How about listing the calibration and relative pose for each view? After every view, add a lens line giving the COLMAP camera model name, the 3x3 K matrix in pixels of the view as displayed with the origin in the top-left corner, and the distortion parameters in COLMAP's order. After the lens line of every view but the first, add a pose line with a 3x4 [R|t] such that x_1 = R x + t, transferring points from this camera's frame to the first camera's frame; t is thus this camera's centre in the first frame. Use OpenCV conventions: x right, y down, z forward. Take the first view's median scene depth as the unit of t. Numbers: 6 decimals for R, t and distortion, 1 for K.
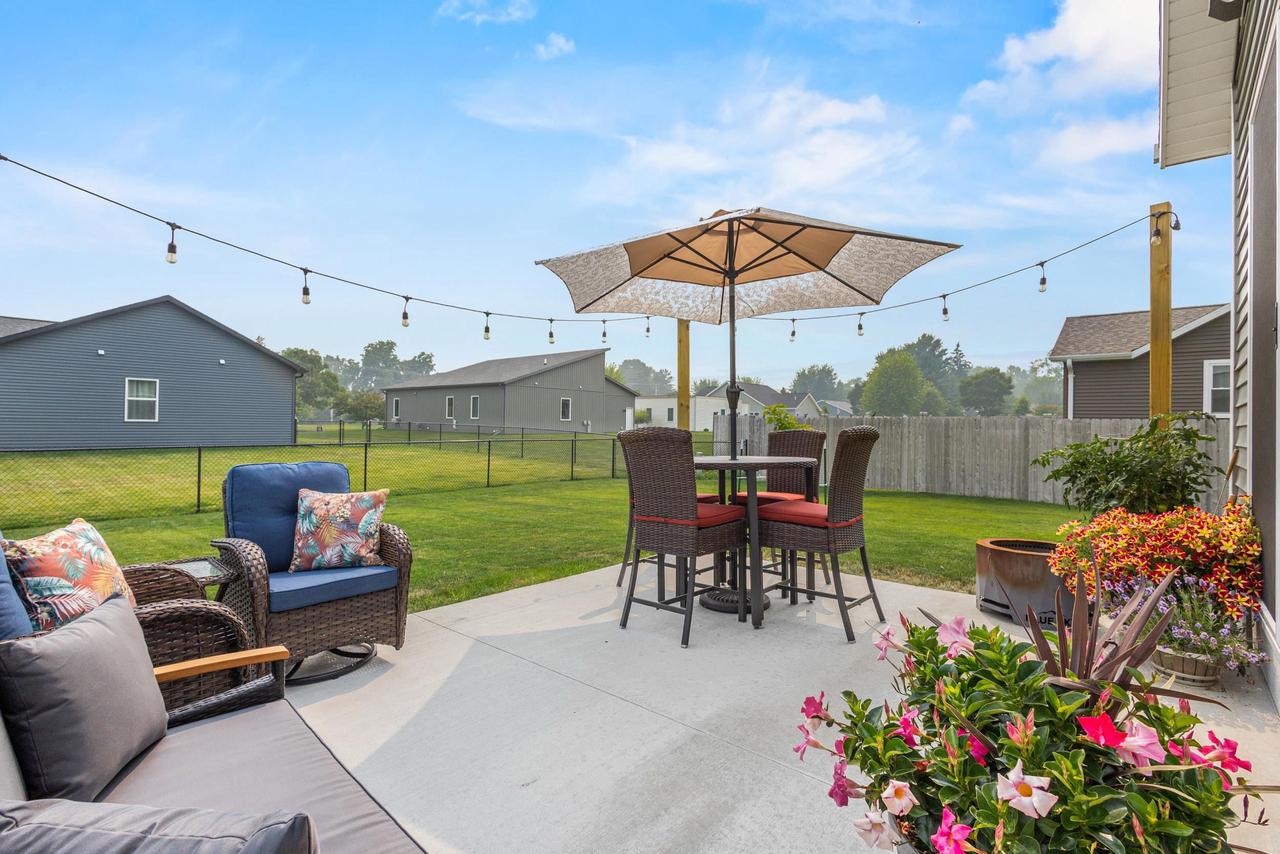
lens RADIAL K [[592.2, 0, 635.2], [0, 592.2, 420.3], [0, 0, 1]] dist [0.009470, -0.002566]
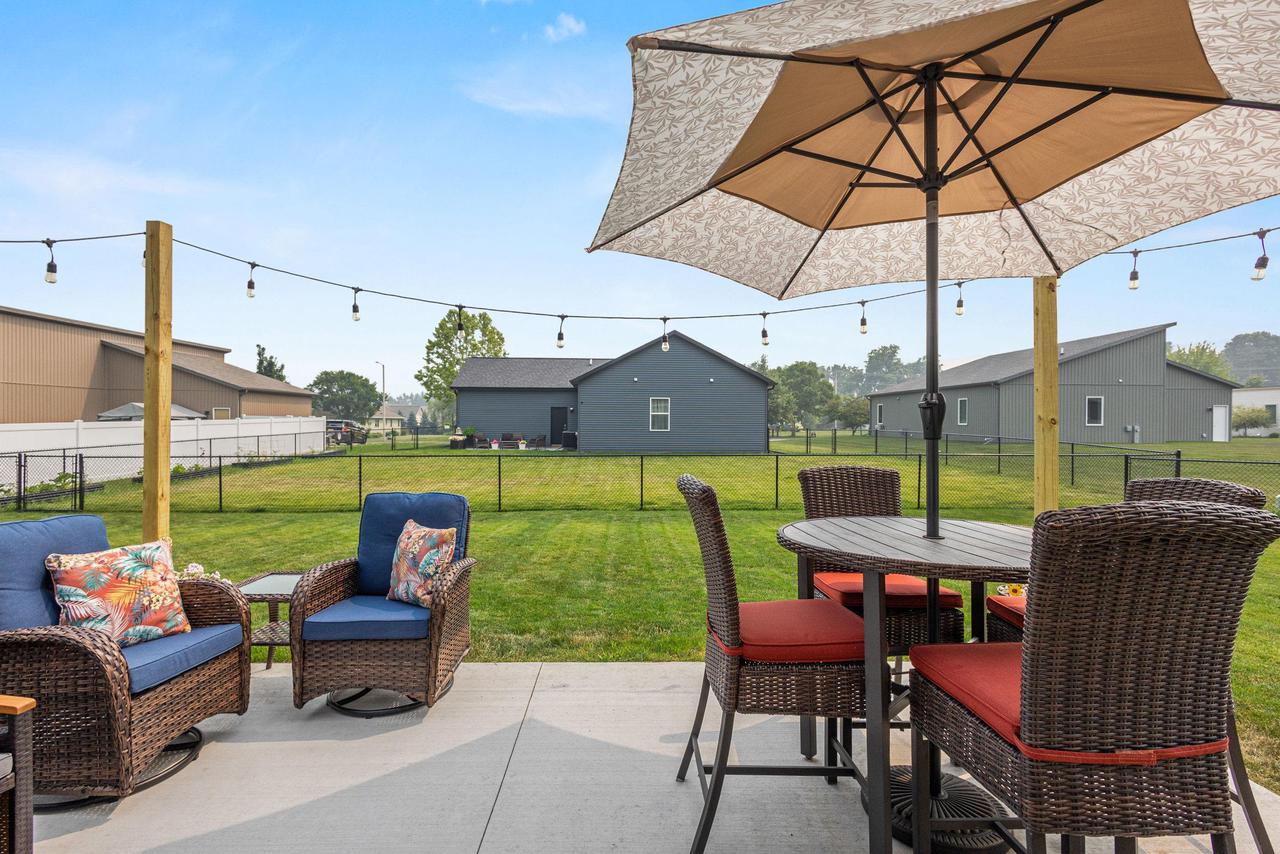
lens RADIAL K [[592.2, 0, 642.2], [0, 592.2, 426.4], [0, 0, 1]] dist [0.009470, -0.002566]
pose [[0.684437, -0.006966, -0.729039, 0.068543], [0.009345, 0.999956, -0.000782, -0.006213], [0.729012, -0.006277, 0.684472, 0.083865]]
